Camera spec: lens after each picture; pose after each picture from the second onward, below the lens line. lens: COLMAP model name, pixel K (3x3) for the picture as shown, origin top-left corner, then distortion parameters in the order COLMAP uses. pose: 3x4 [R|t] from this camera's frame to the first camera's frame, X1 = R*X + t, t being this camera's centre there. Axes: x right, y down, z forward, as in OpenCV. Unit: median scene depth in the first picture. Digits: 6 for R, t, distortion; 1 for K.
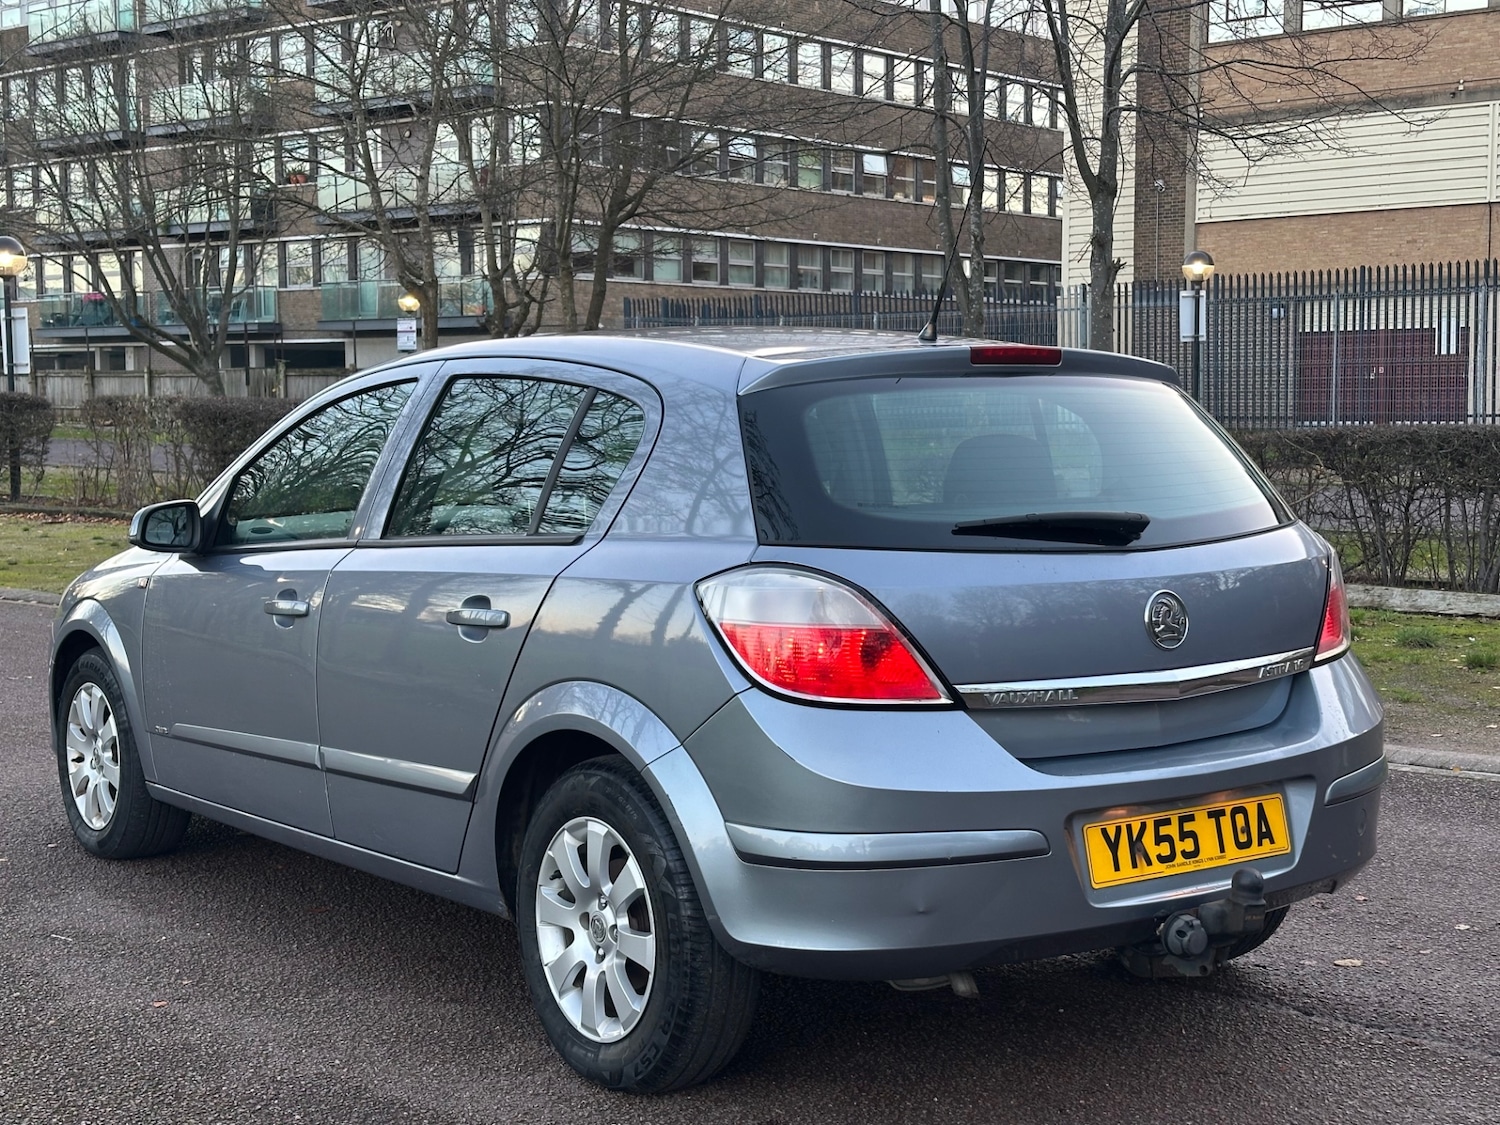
lens RADIAL K [[2141.0, 0, 757.4], [0, 2141.0, 566.6], [0, 0, 1]] dist [0.184097, 0.000000]
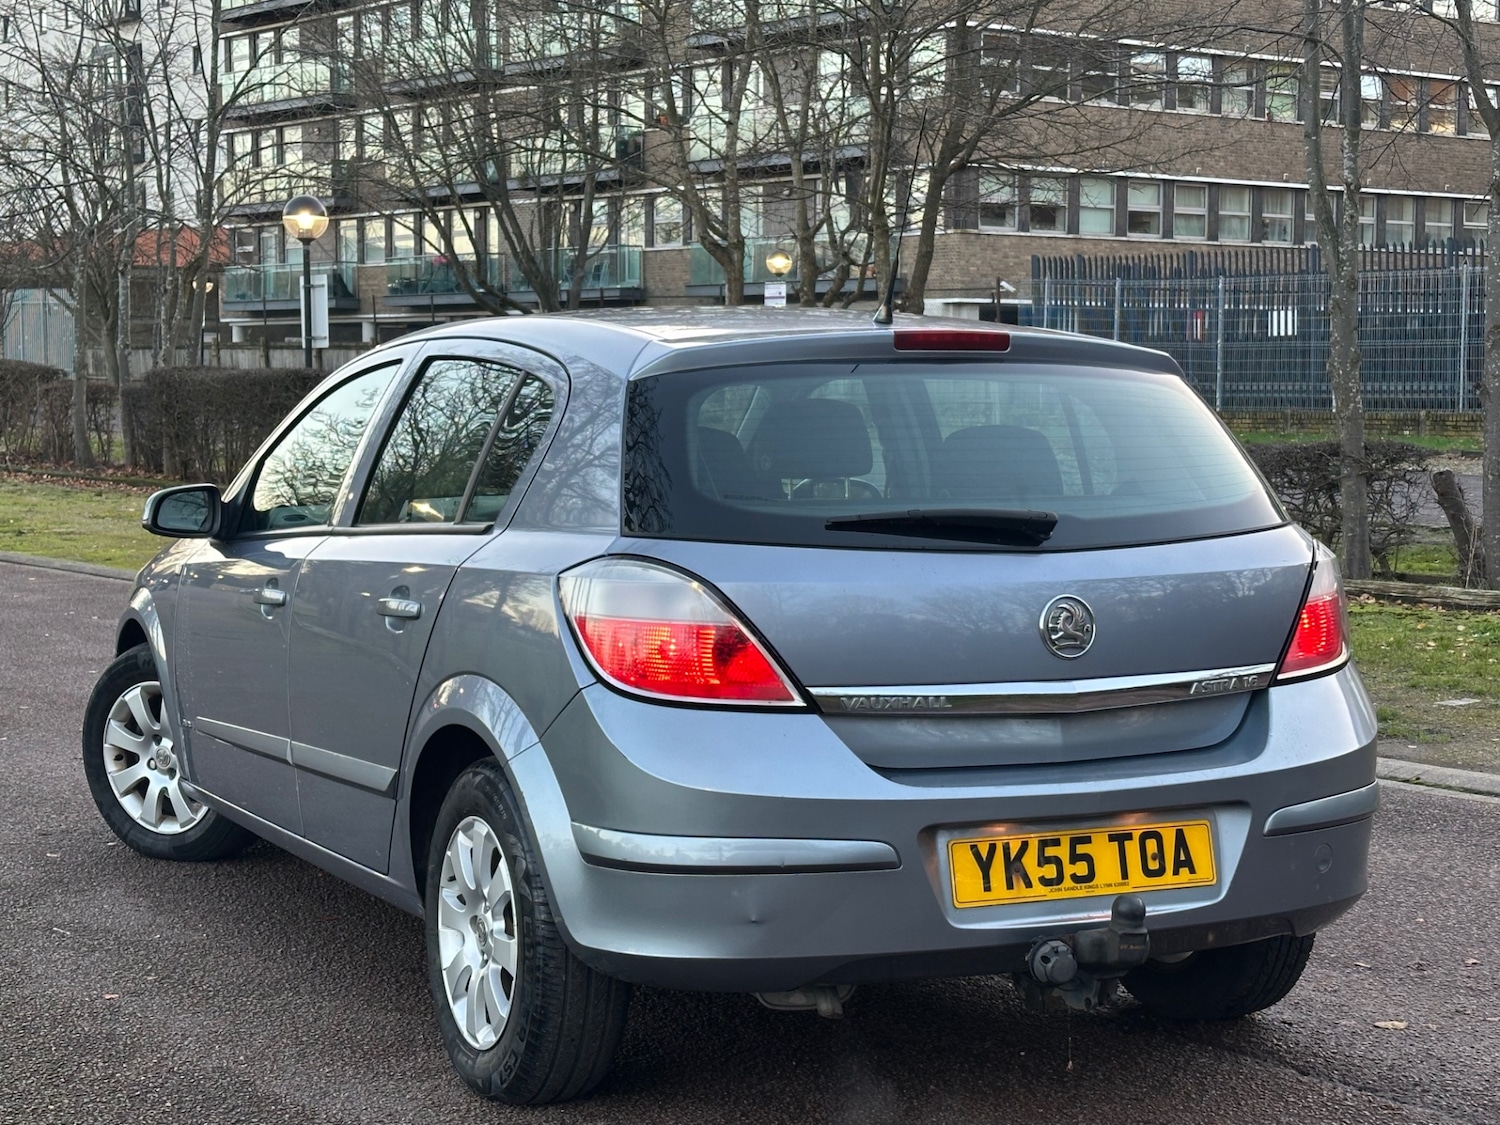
lens RADIAL K [[2590.4, 0, 755.7], [0, 2590.4, 560.0], [0, 0, 1]] dist [0.199683, 0.000000]
pose [[0.982083, 0.020835, -0.187294, 0.244415], [-0.022162, 0.999742, -0.004994, 0.004224], [0.187141, 0.009056, 0.982291, -0.117077]]
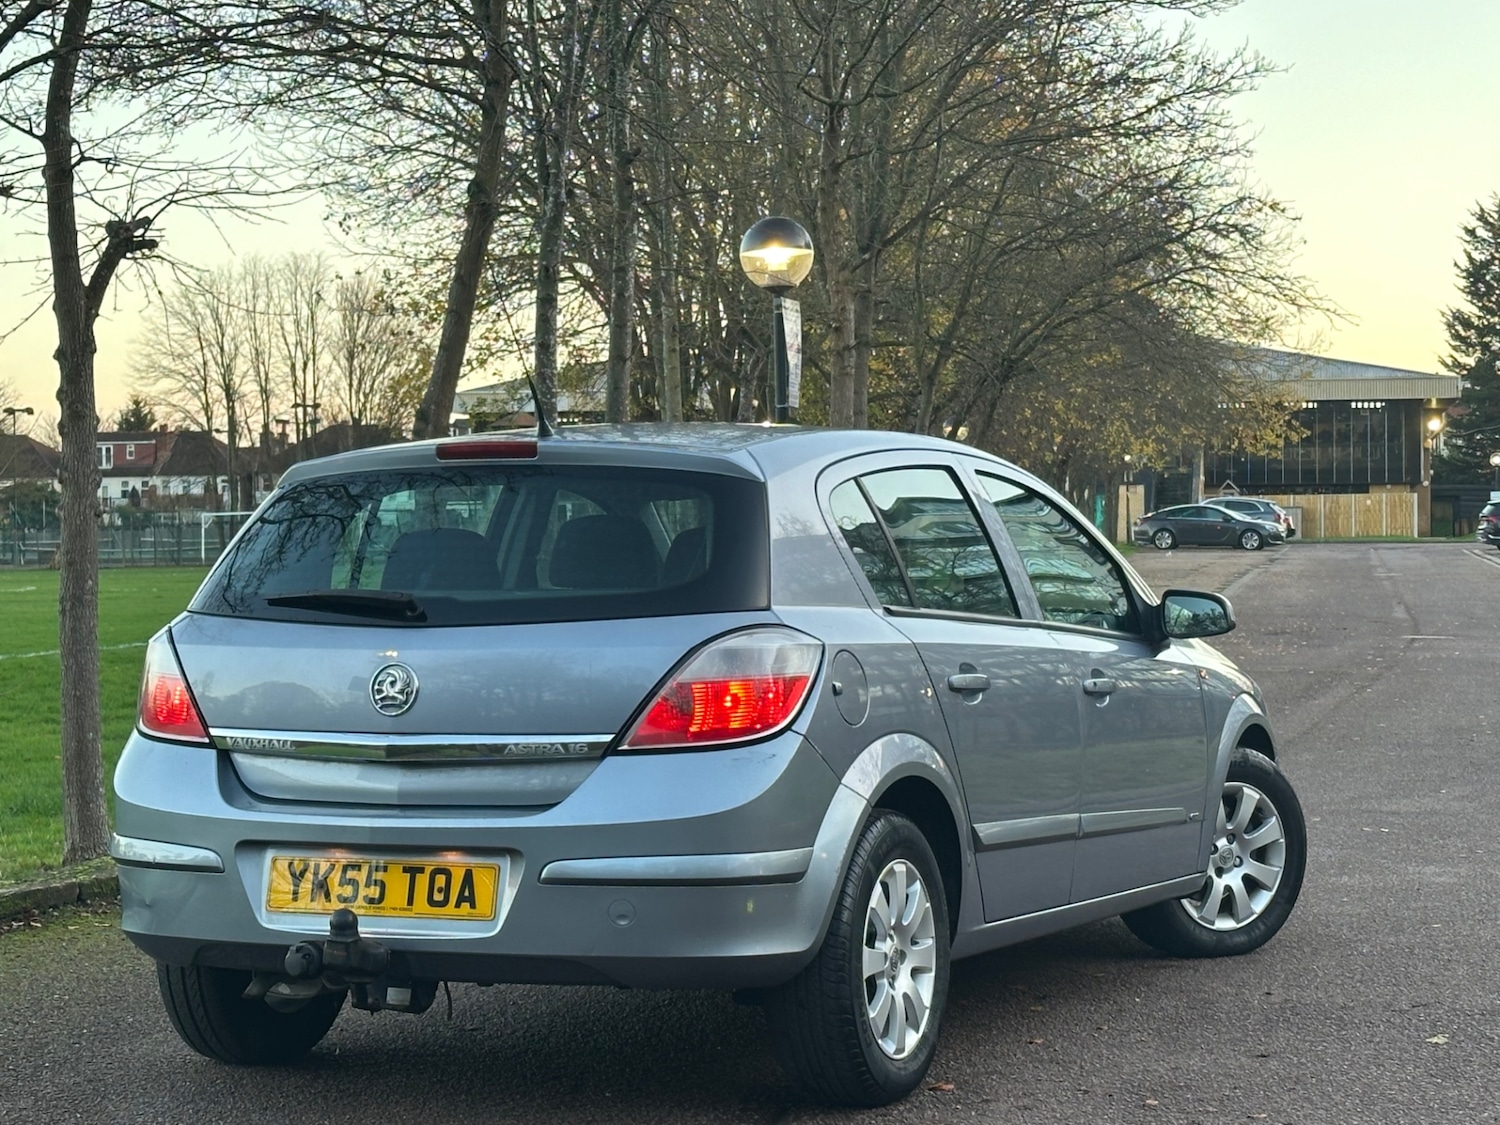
lens RADIAL K [[3332.1, 0, 673.6], [0, 3332.1, 588.0], [0, 0, 1]] dist [0.151149, 0.000000]
pose [[0.477593, 0.013056, -0.878484, 1.608647], [-0.061053, 0.997966, -0.018360, -0.003985], [0.876457, 0.062403, 0.477418, 0.280841]]
